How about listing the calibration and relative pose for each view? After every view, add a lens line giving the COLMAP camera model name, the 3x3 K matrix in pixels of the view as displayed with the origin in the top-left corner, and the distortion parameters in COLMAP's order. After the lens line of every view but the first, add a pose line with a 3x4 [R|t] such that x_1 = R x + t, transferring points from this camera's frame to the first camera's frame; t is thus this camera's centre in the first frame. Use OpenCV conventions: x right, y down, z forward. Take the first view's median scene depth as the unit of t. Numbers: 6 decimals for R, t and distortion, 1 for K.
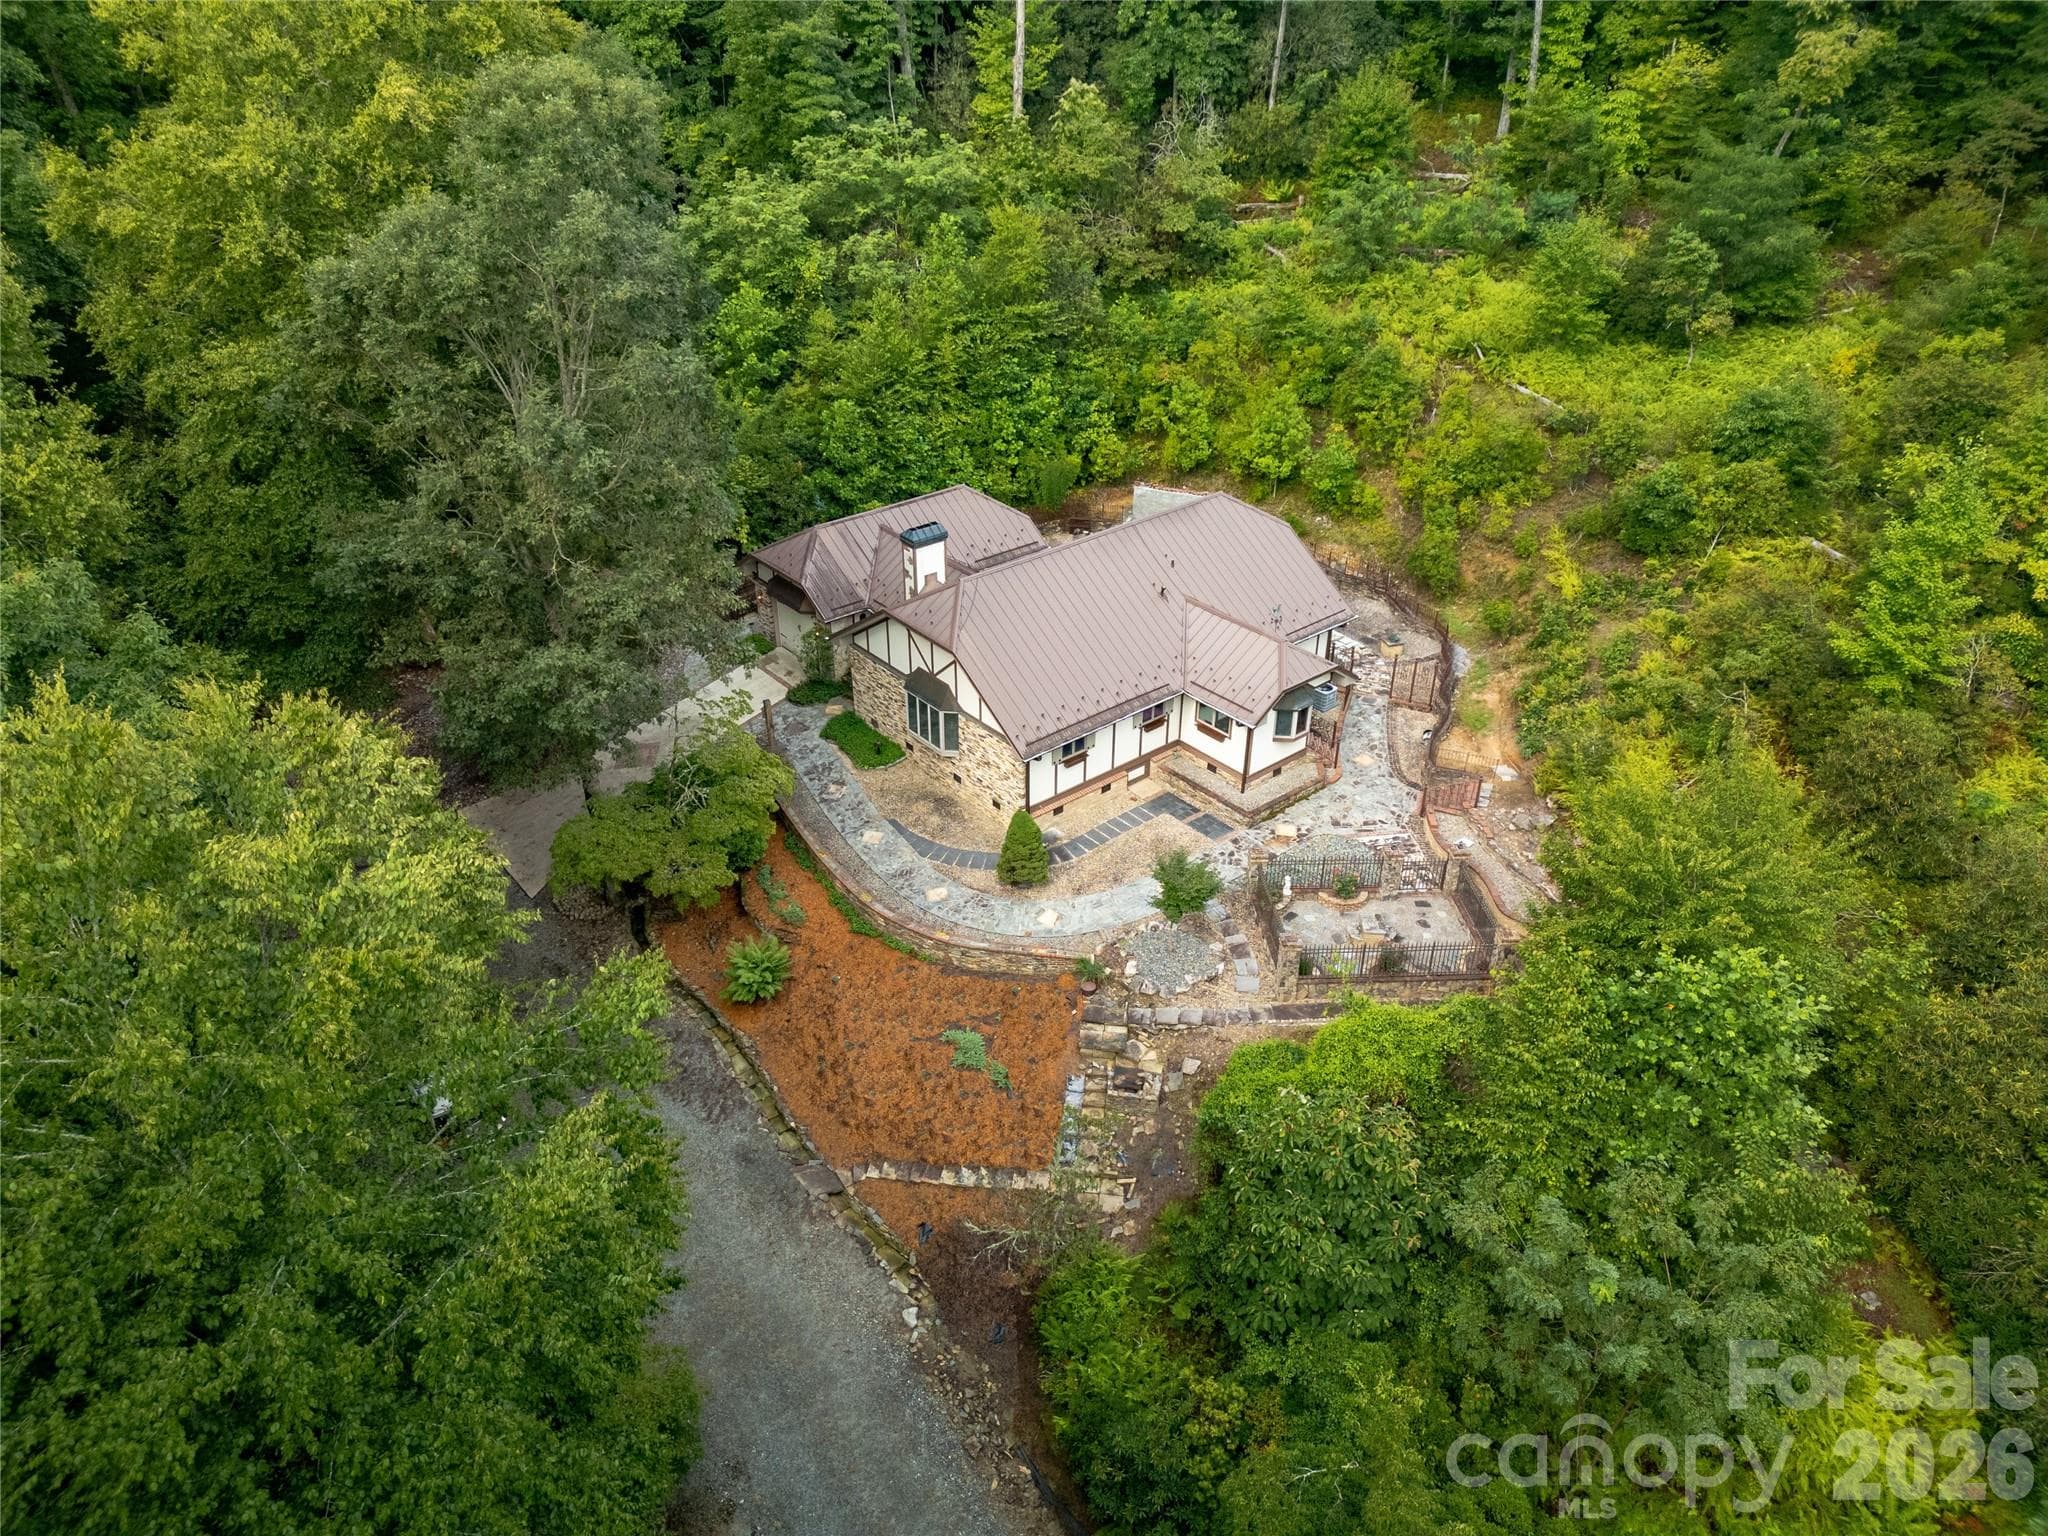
lens RADIAL K [[1432.5, 0, 993.8], [0, 1432.5, 768.7], [0, 0, 1]] dist [0.102218, -0.176324]
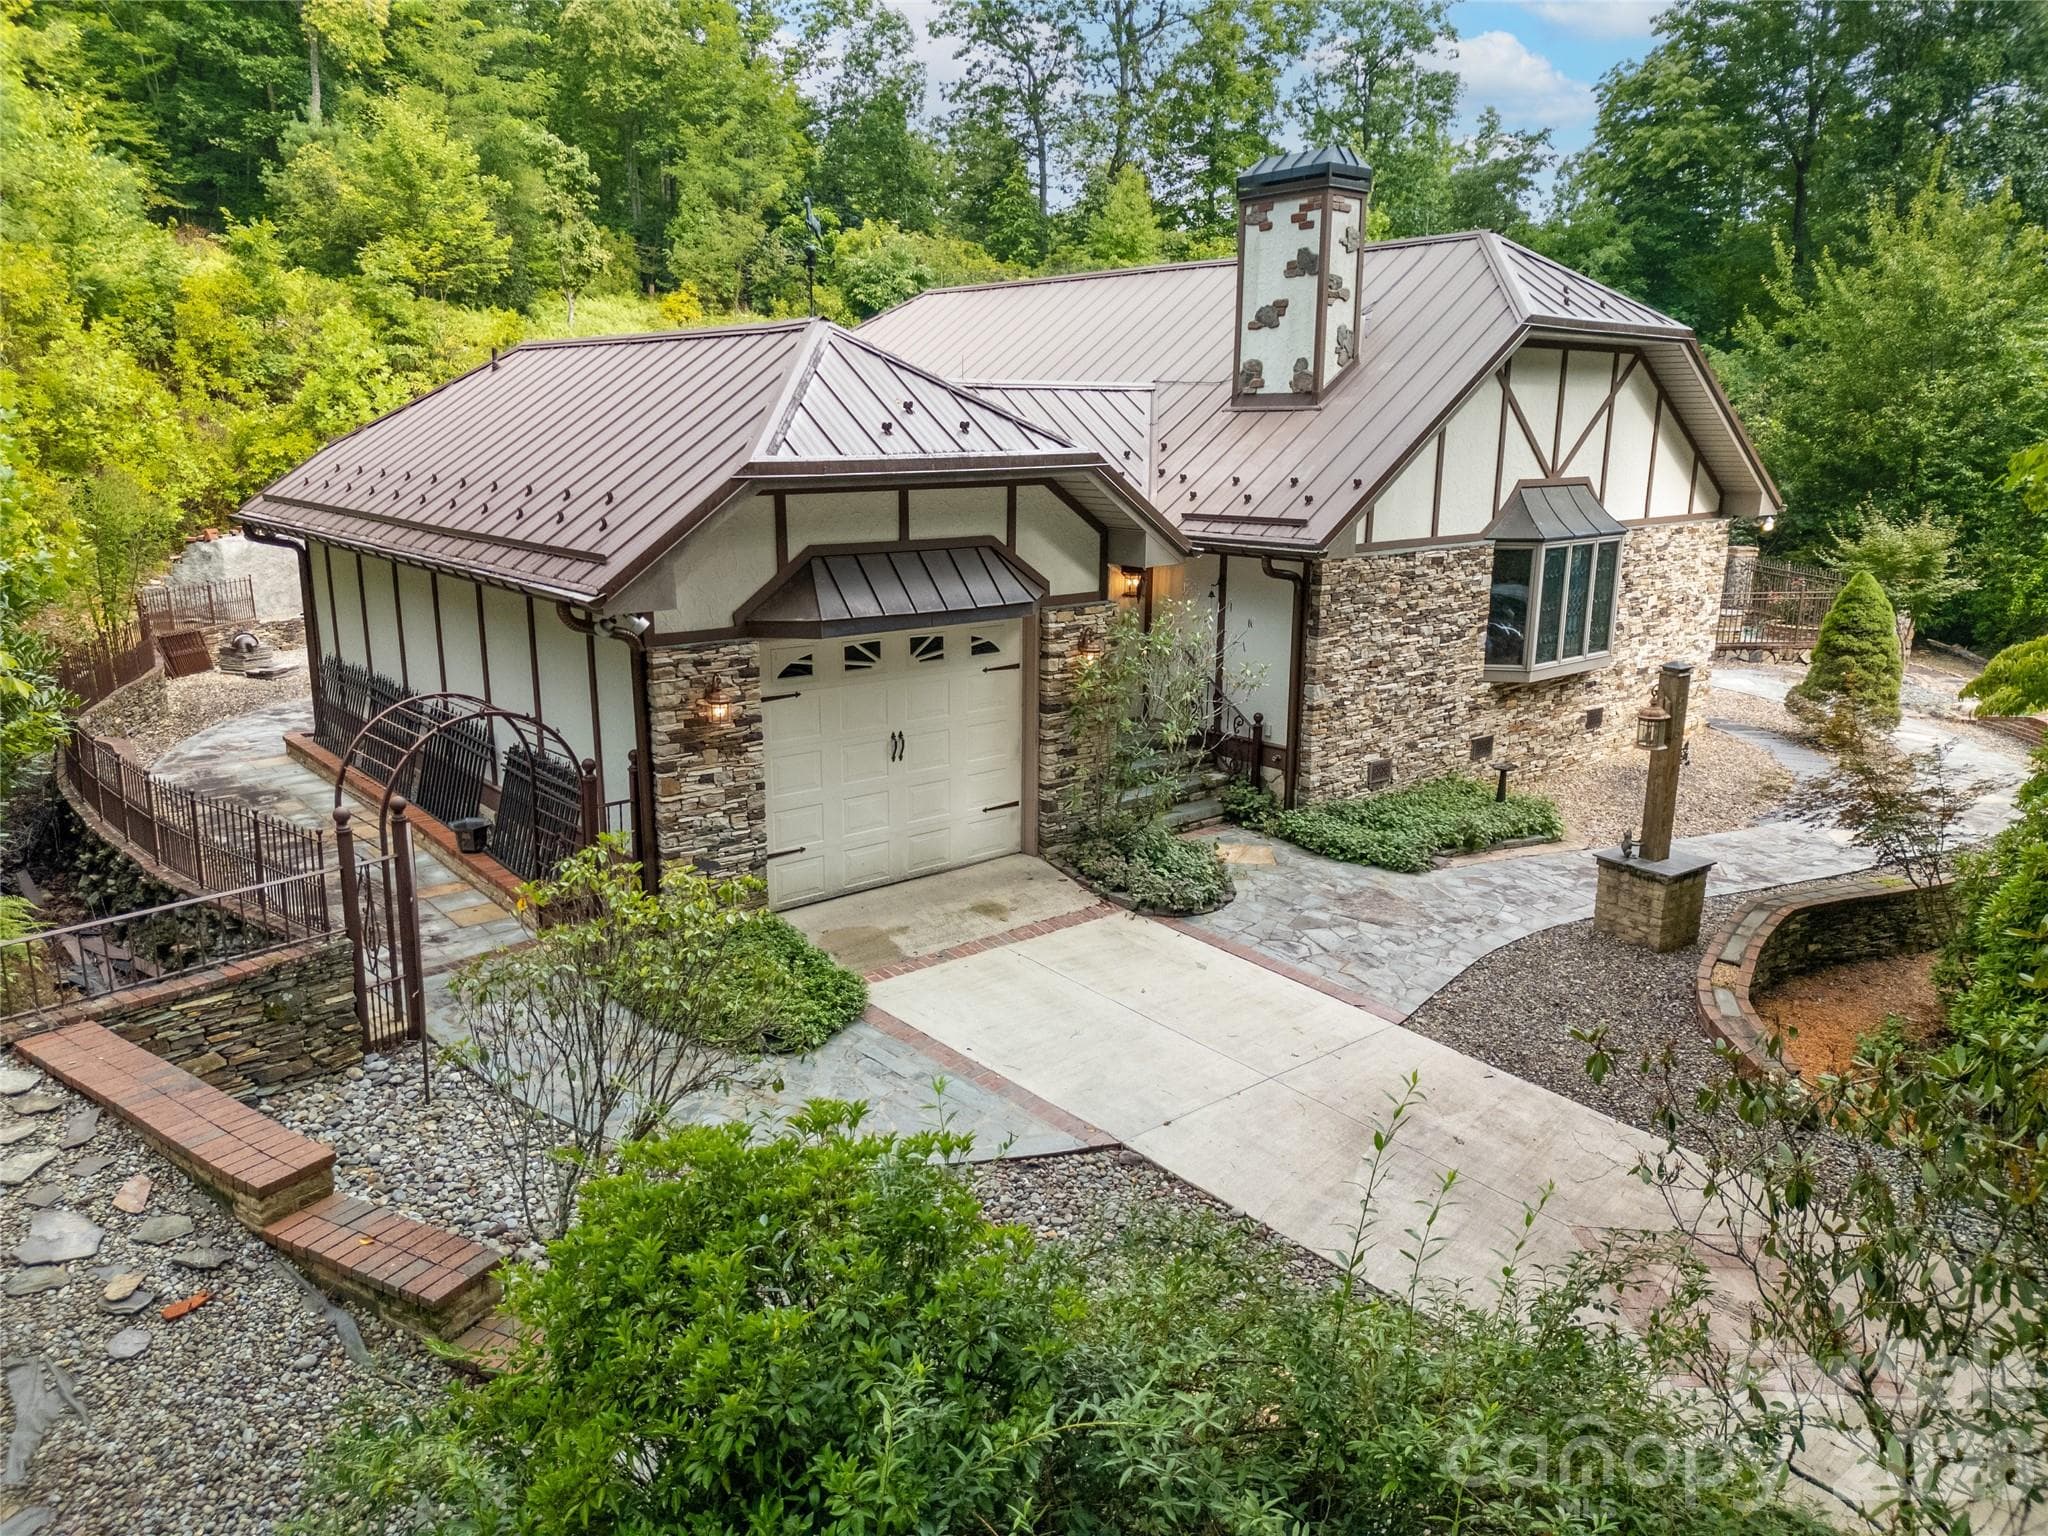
lens RADIAL K [[1432.5, 0, 993.8], [0, 1432.5, 768.7], [0, 0, 1]] dist [0.102218, -0.176324]
pose [[-0.004990, -0.230013, 0.973175, -0.443017], [0.526844, 0.826563, 0.198062, -0.158333], [-0.849947, 0.513699, 0.117056, 1.127982]]
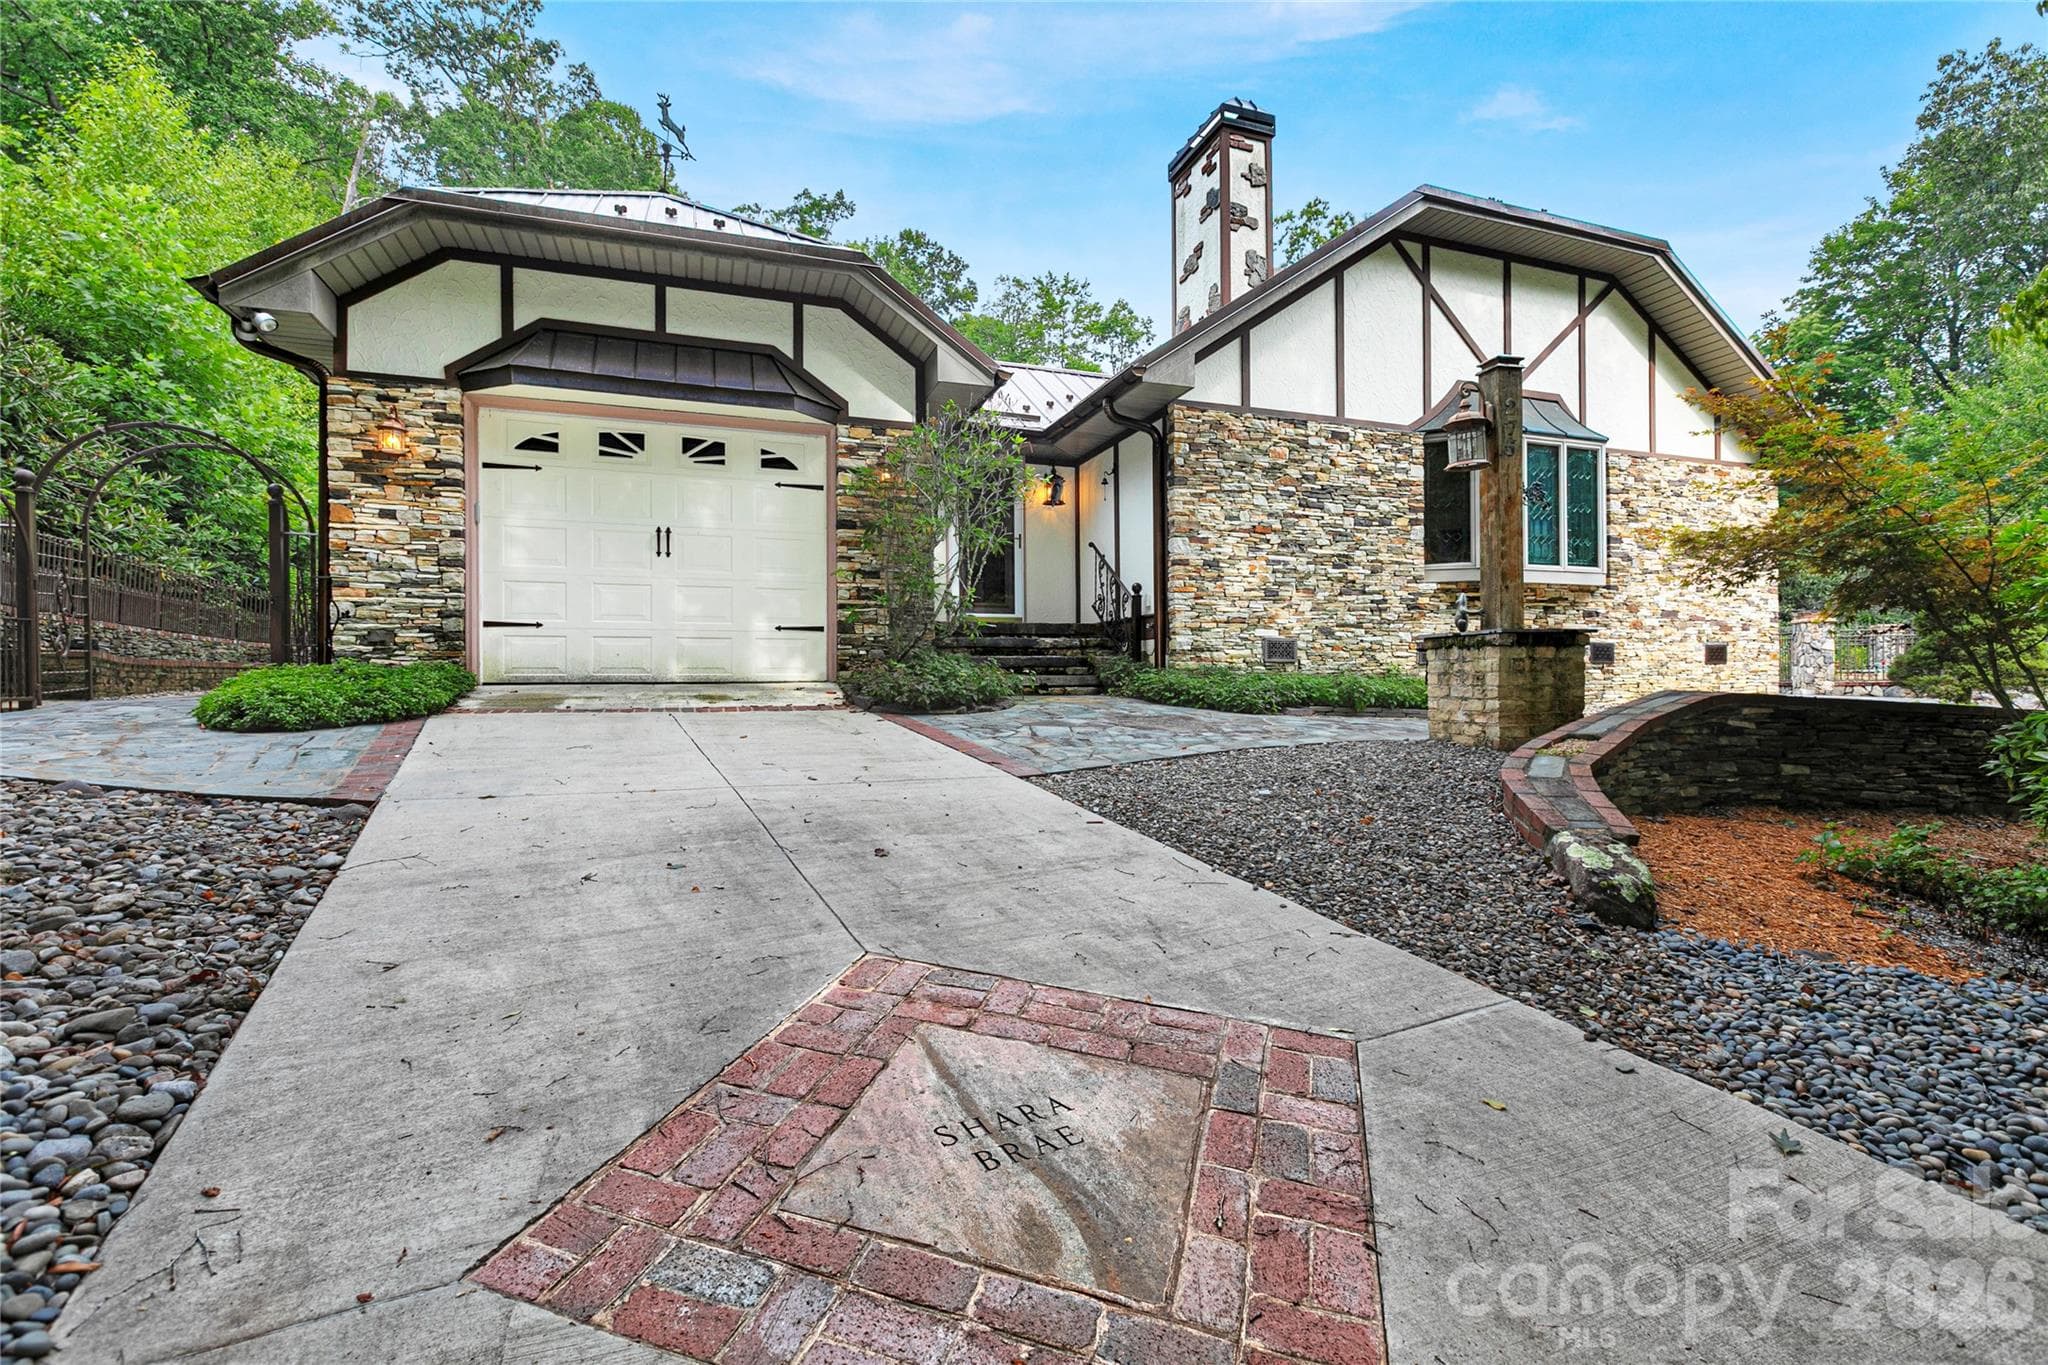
lens RADIAL K [[918.7, 0, 1024.0], [0, 918.7, 682.5], [0, 0, 1]] dist [0.004325, -0.000350]
pose [[0.332828, 0.009982, 0.942935, -0.312166], [0.500517, 0.845594, -0.185619, -0.018601], [-0.799193, 0.533734, 0.276441, 1.080611]]
